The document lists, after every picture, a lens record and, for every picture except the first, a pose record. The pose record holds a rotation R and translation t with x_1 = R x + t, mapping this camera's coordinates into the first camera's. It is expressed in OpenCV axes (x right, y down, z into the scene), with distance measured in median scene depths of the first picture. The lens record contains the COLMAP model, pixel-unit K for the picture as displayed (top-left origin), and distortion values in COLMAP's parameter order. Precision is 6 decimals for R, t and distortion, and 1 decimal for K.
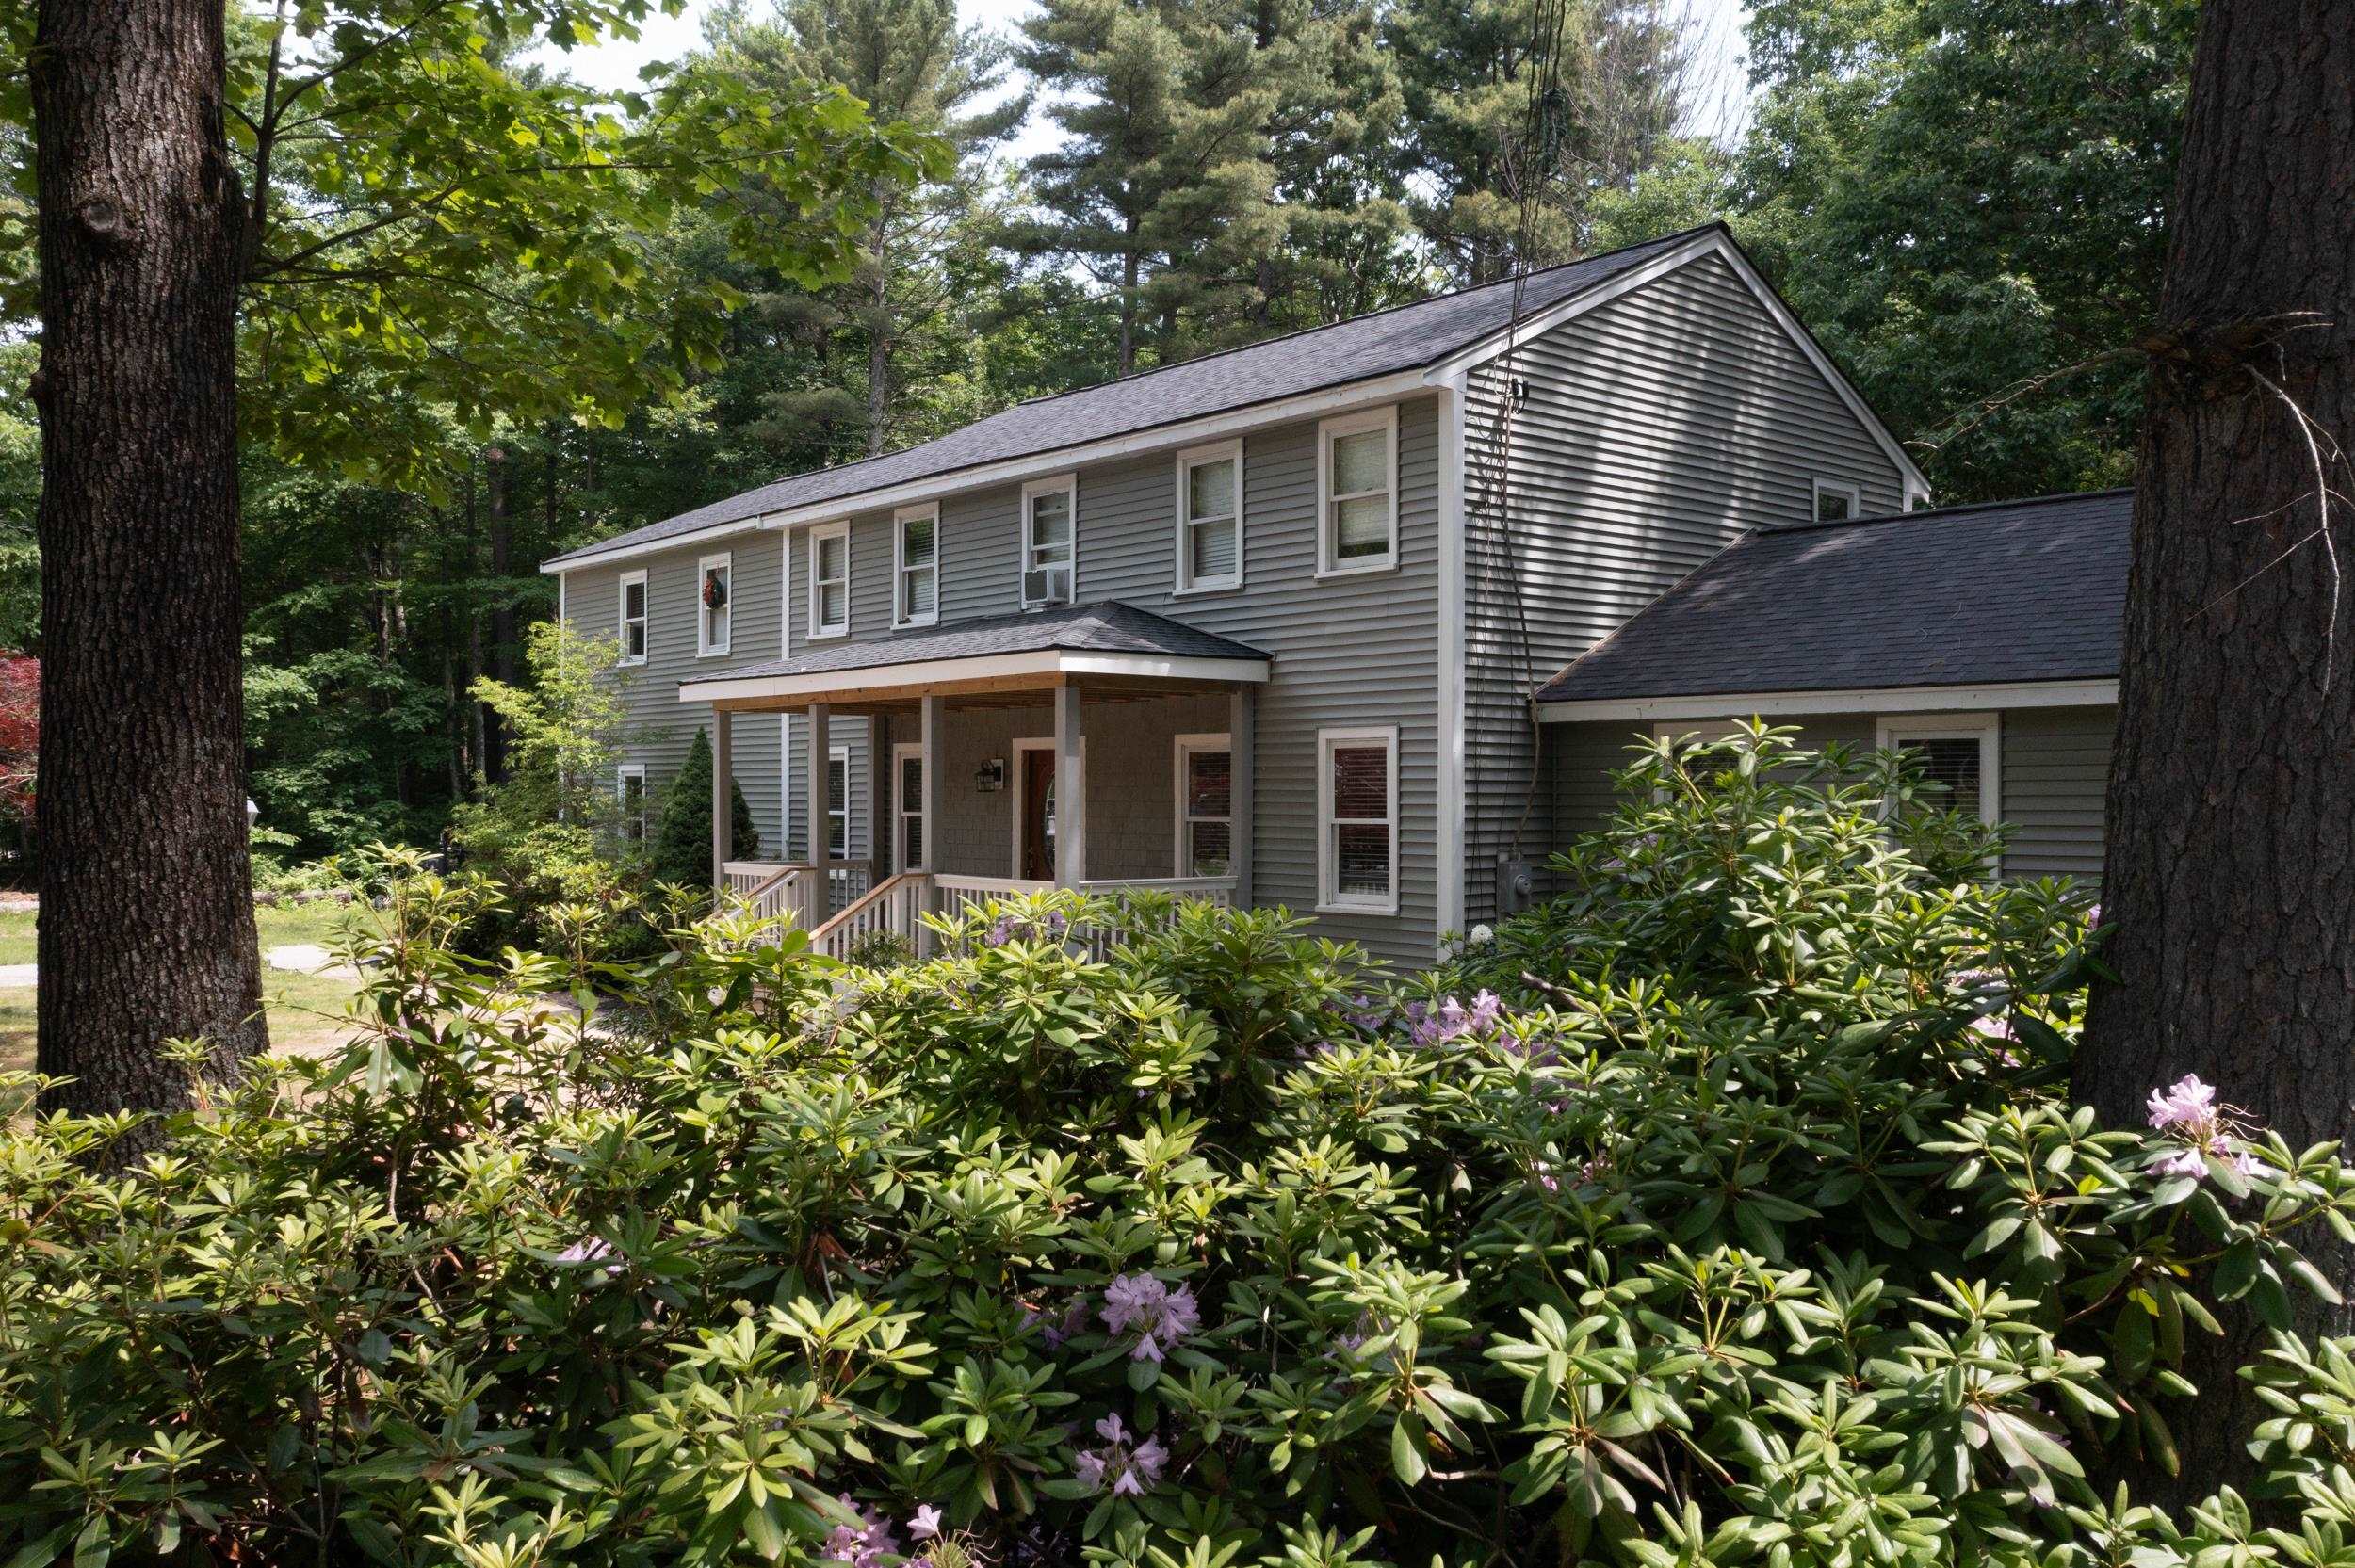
lens RADIAL K [[1884.3, 0, 1177.5], [0, 1884.3, 784.0], [0, 0, 1]] dist [-0.009168, 0.007023]
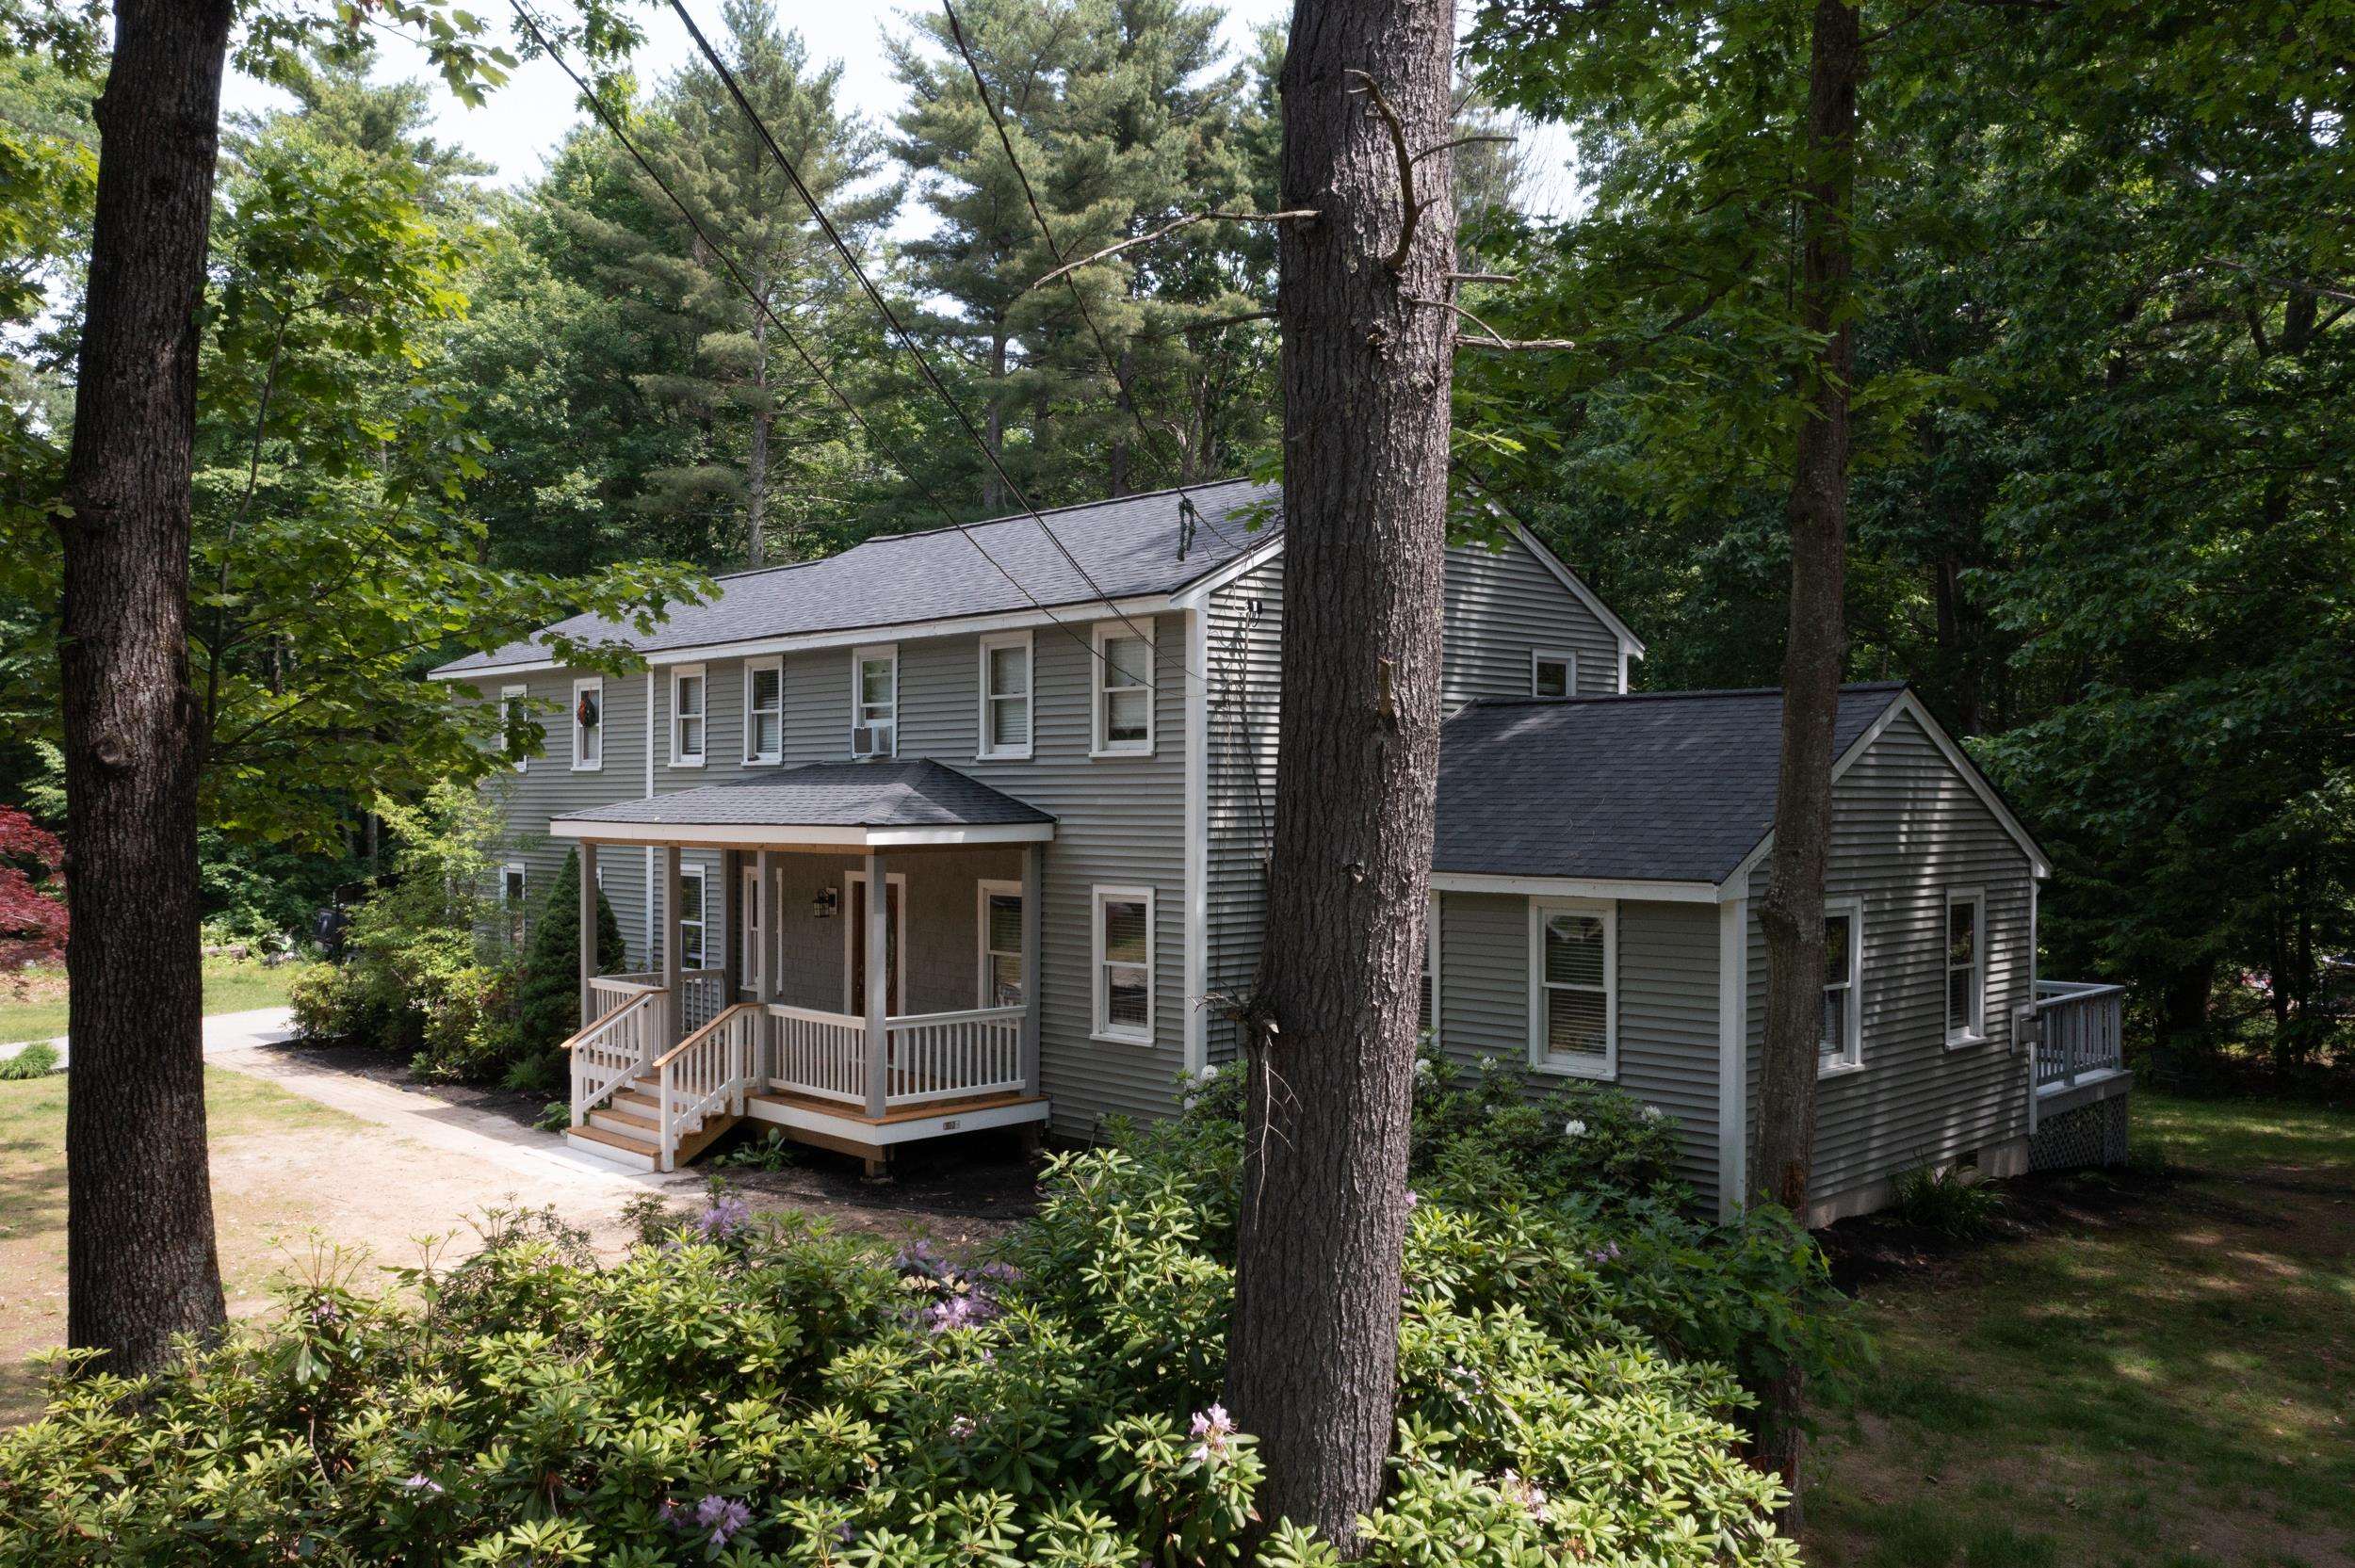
lens RADIAL K [[1873.1, 0, 1177.5], [0, 1873.1, 784.0], [0, 0, 1]] dist [-0.008291, 0.004050]
pose [[0.998693, -0.000516, 0.051109, 0.064577], [0.000673, 0.999995, -0.003043, -0.083879], [-0.051108, 0.003074, 0.998688, -0.168949]]
